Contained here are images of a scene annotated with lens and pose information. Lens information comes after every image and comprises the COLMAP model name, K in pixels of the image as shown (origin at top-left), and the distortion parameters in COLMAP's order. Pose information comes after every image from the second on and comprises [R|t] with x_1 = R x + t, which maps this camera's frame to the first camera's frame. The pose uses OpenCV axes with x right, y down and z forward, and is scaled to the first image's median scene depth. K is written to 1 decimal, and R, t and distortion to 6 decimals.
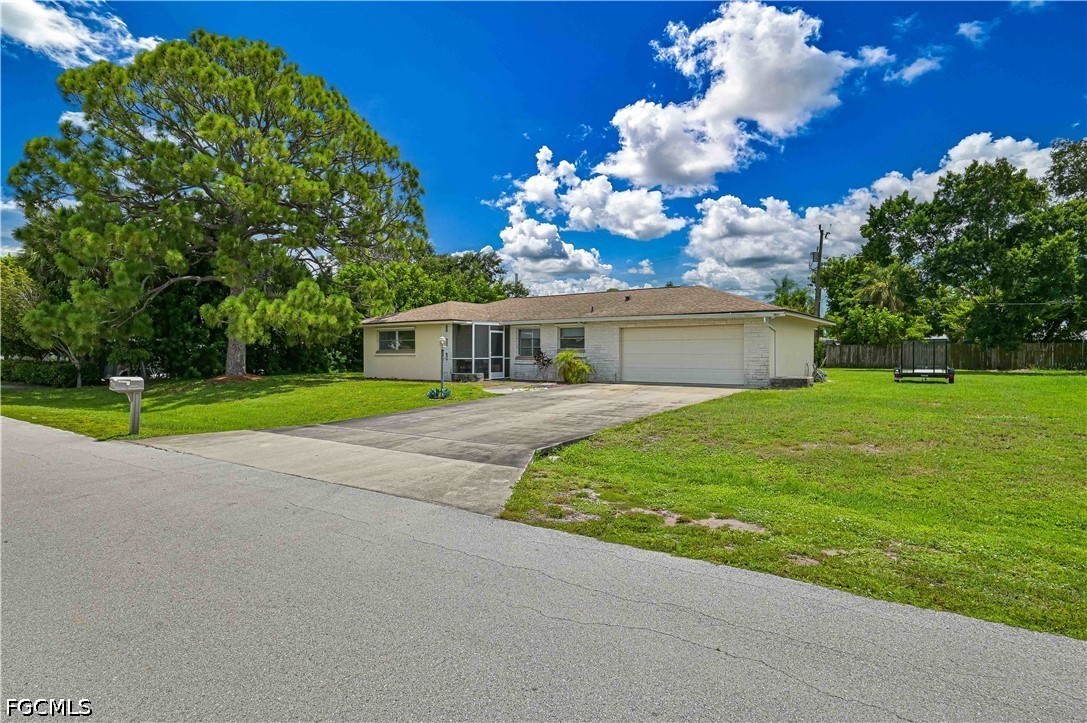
lens RADIAL K [[592.9, 0, 543.7], [0, 592.9, 359.6], [0, 0, 1]] dist [0.002324, 0.000165]
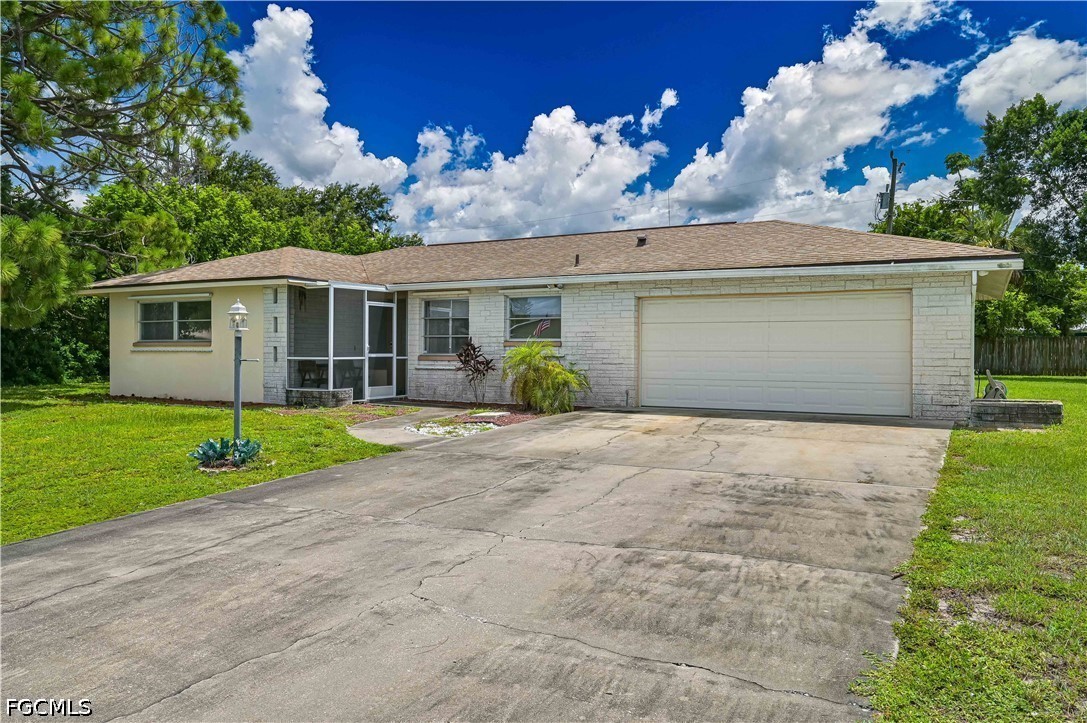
lens RADIAL K [[781.0, 0, 543.2], [0, 781.0, 362.1], [0, 0, 1]] dist [-0.012877, -0.001938]
pose [[0.991806, 0.001735, 0.127740, -0.027753], [-0.002580, 0.999976, 0.006454, -0.003102], [-0.127725, -0.006731, 0.991787, 0.337624]]
